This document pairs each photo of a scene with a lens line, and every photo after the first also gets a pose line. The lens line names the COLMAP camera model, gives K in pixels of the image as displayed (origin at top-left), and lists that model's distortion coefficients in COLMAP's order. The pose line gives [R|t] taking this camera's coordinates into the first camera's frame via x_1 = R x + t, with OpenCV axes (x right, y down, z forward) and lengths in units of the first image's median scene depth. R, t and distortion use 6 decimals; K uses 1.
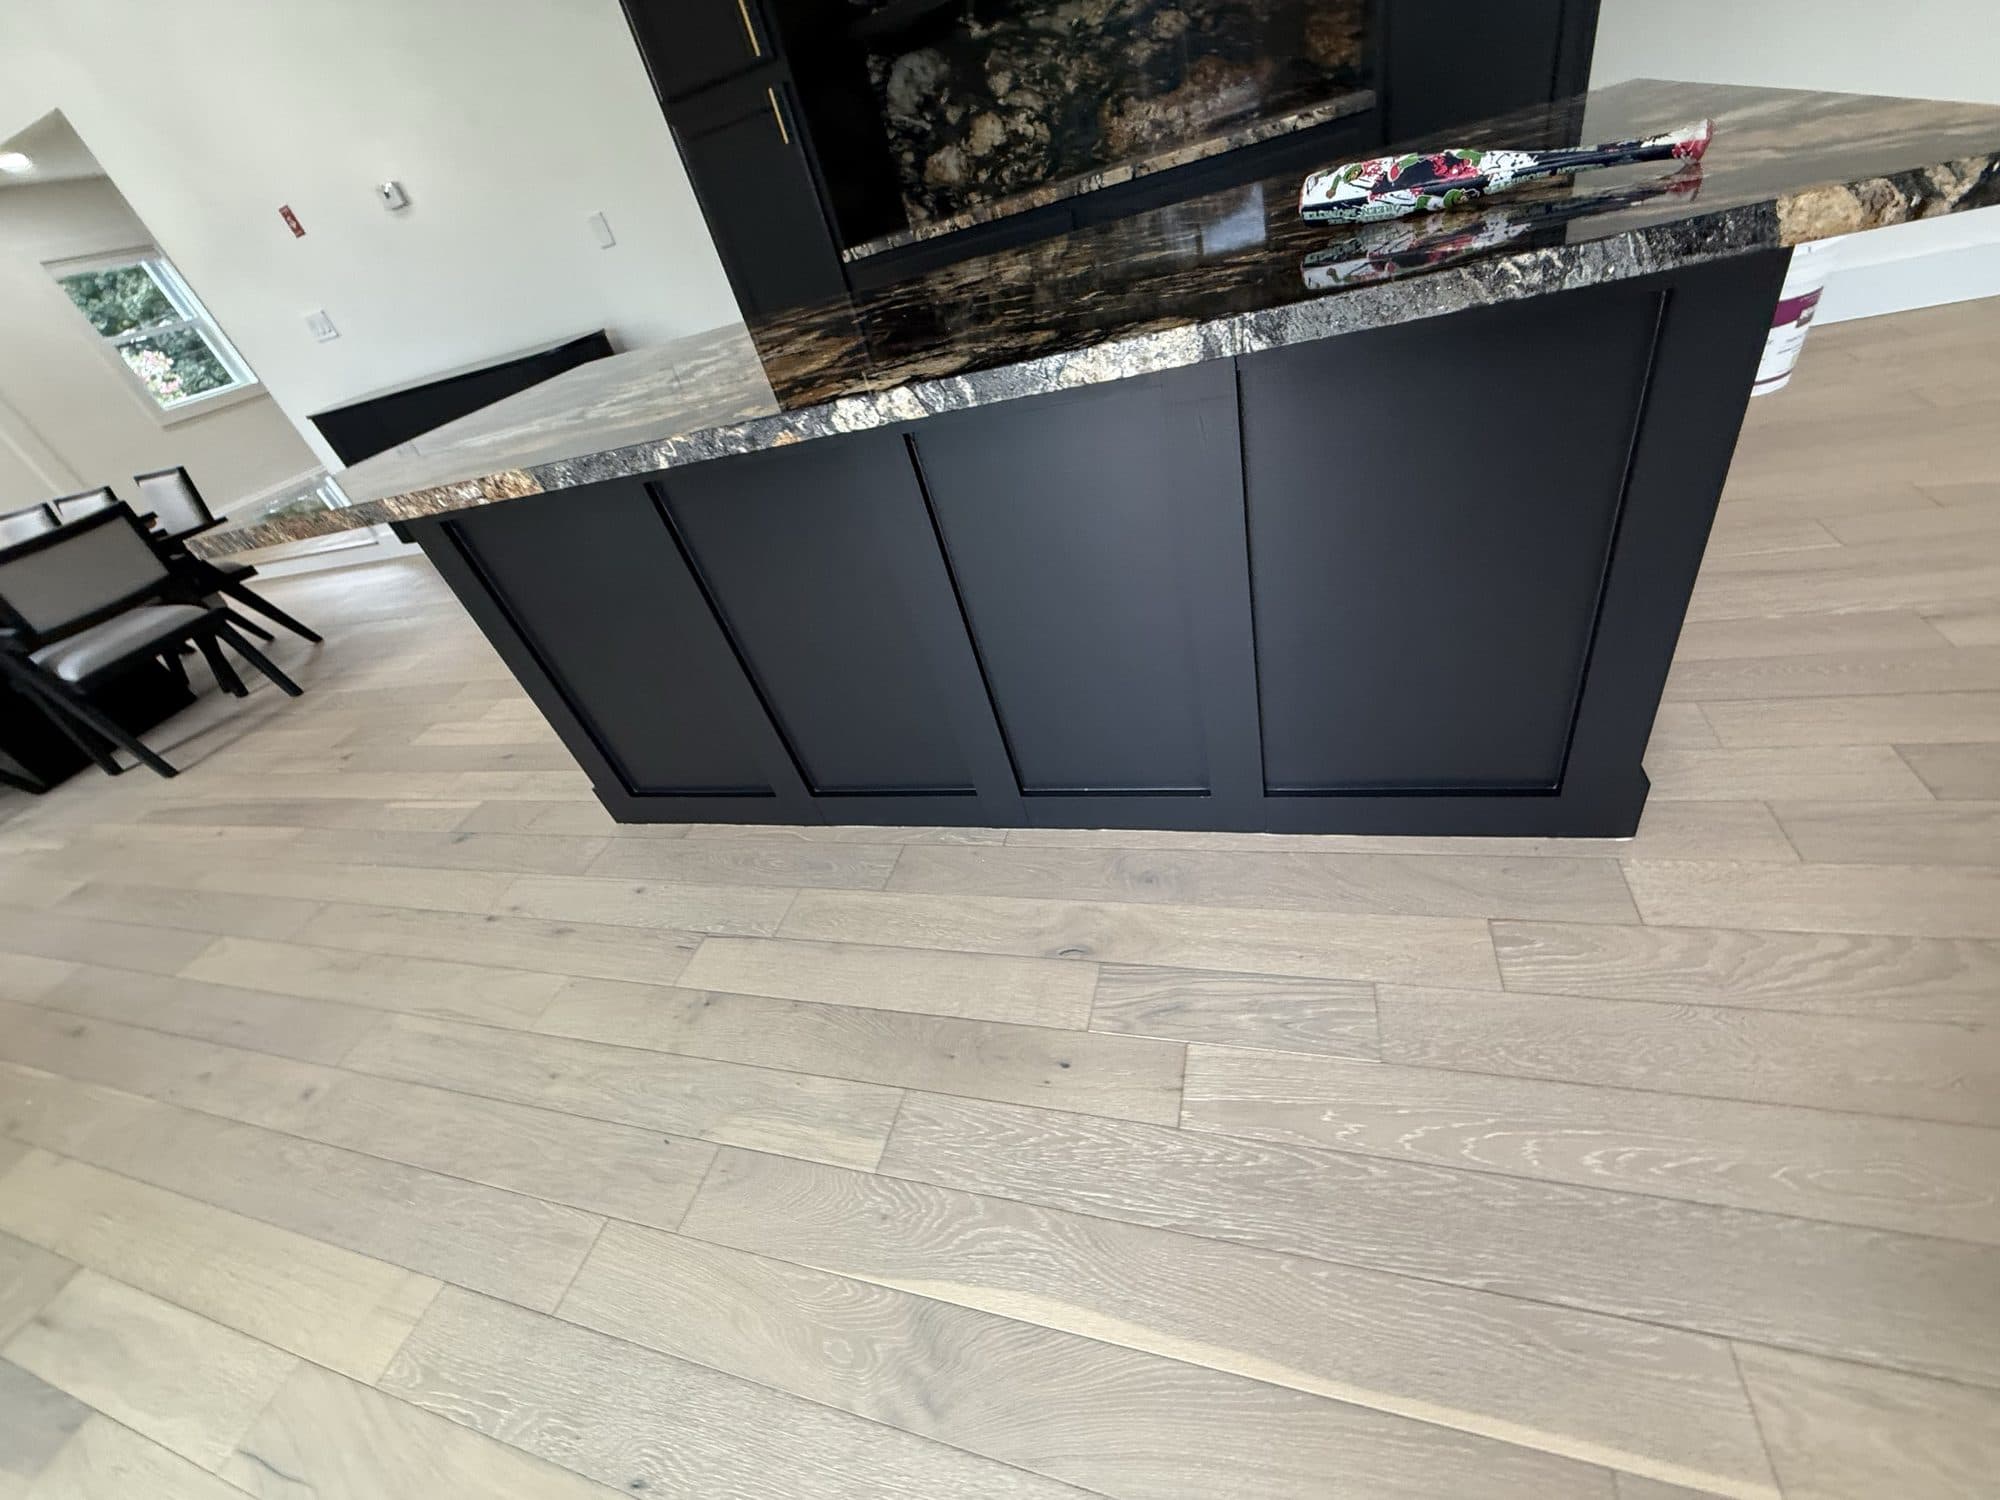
lens RADIAL K [[790.2, 0, 1000.3], [0, 790.2, 747.6], [0, 0, 1]] dist [-0.000608, 0.000215]
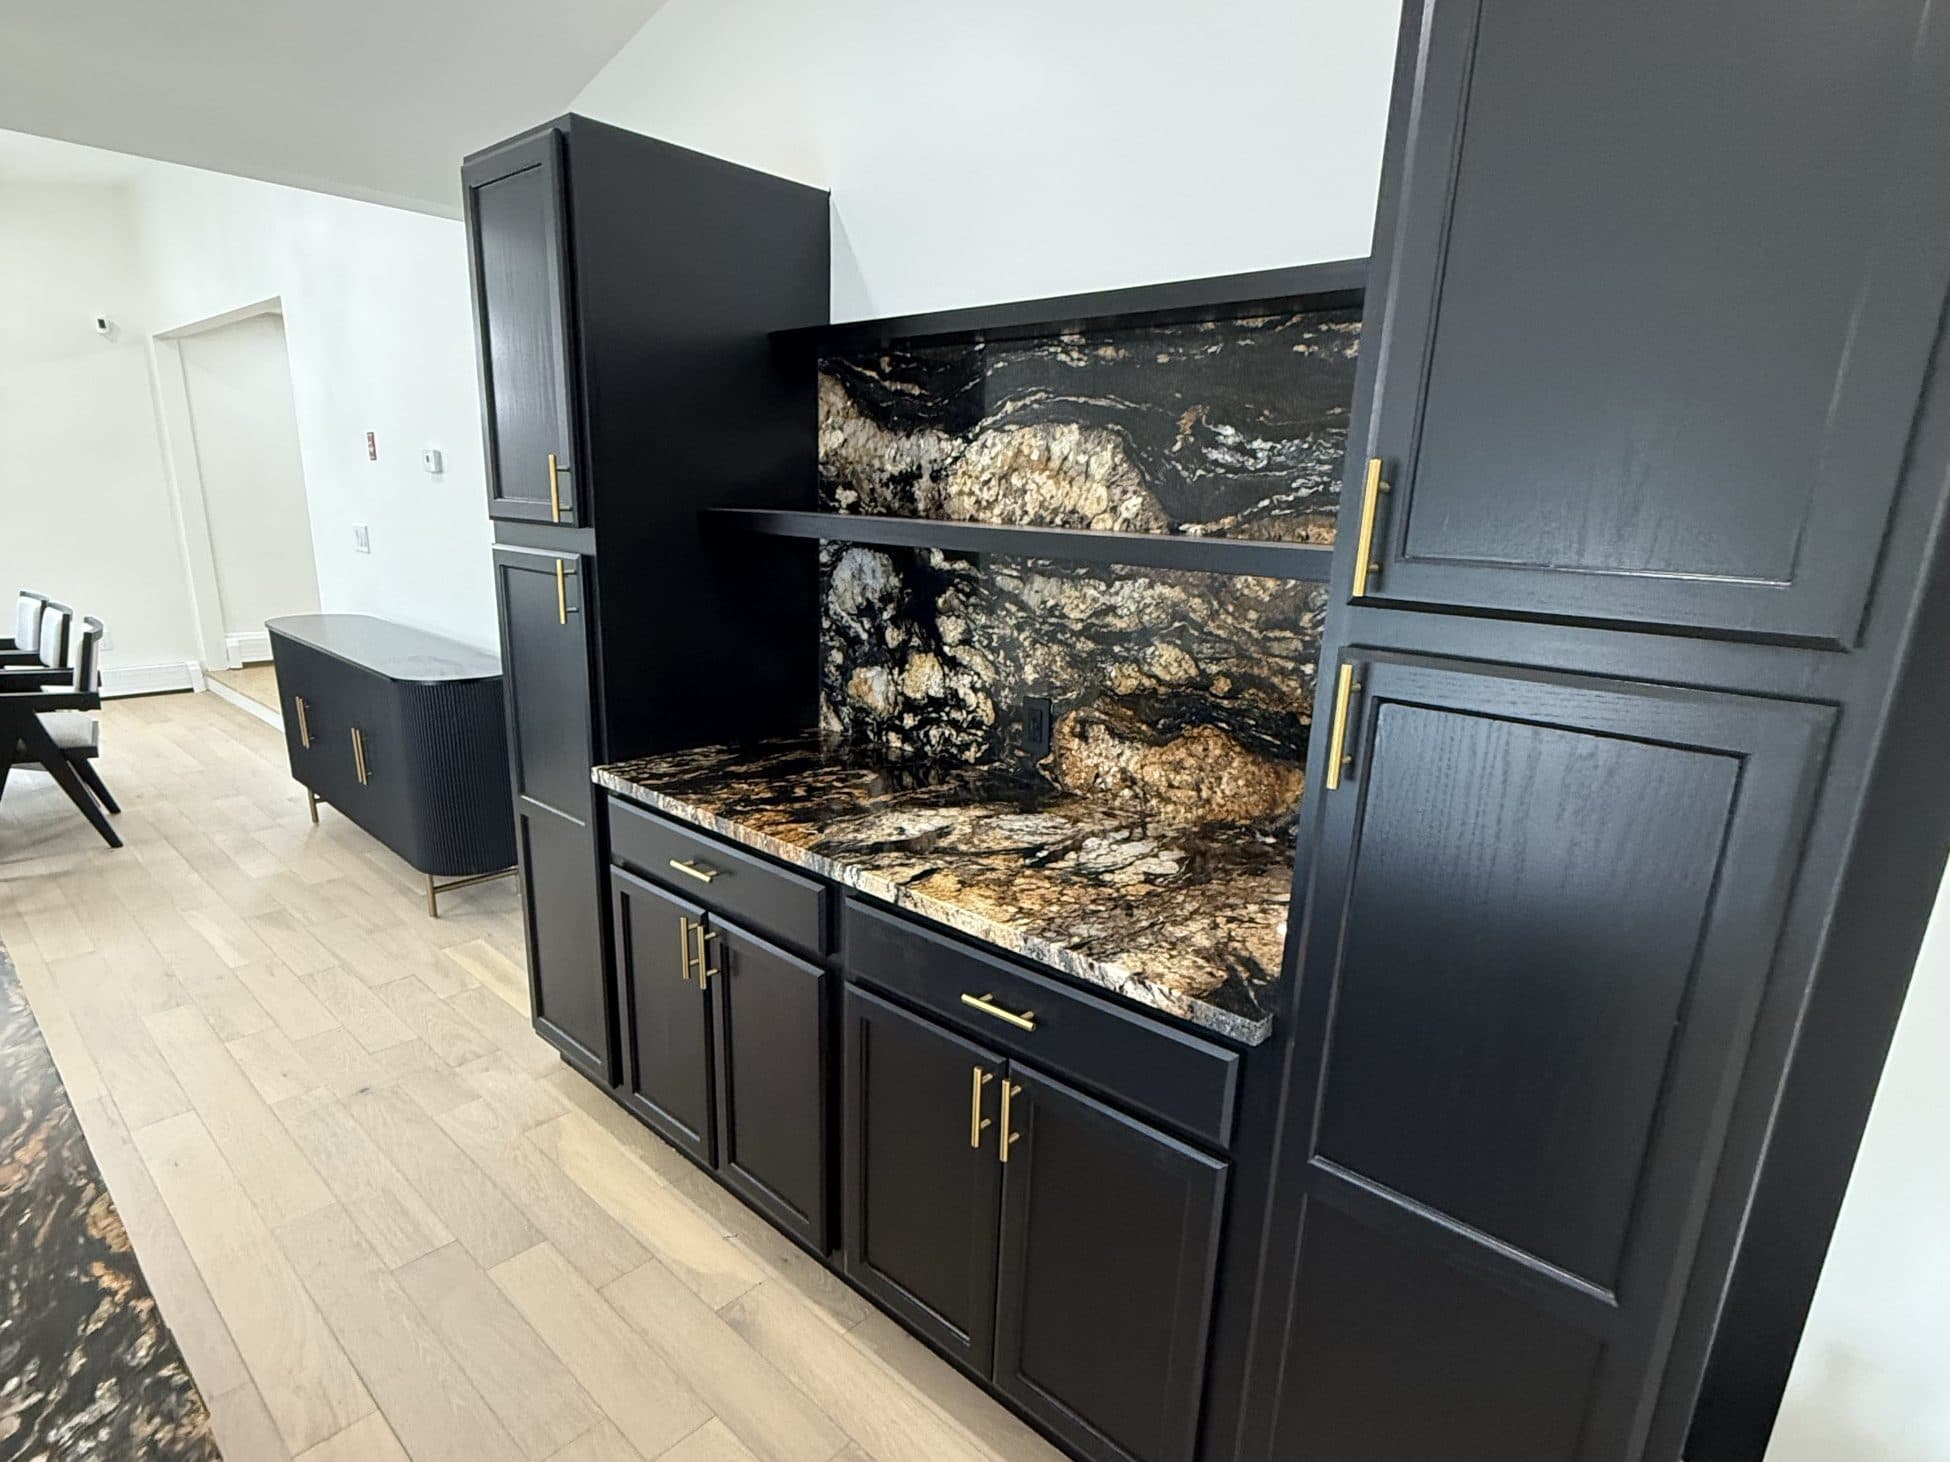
lens RADIAL K [[1037.2, 0, 977.9], [0, 1037.2, 784.9], [0, 0, 1]] dist [0.003598, 0.000312]
pose [[0.860486, 0.382153, -0.336933, 0.351818], [-0.468831, 0.852793, -0.230089, -0.529178], [0.199405, 0.355953, 0.912982, 0.255871]]
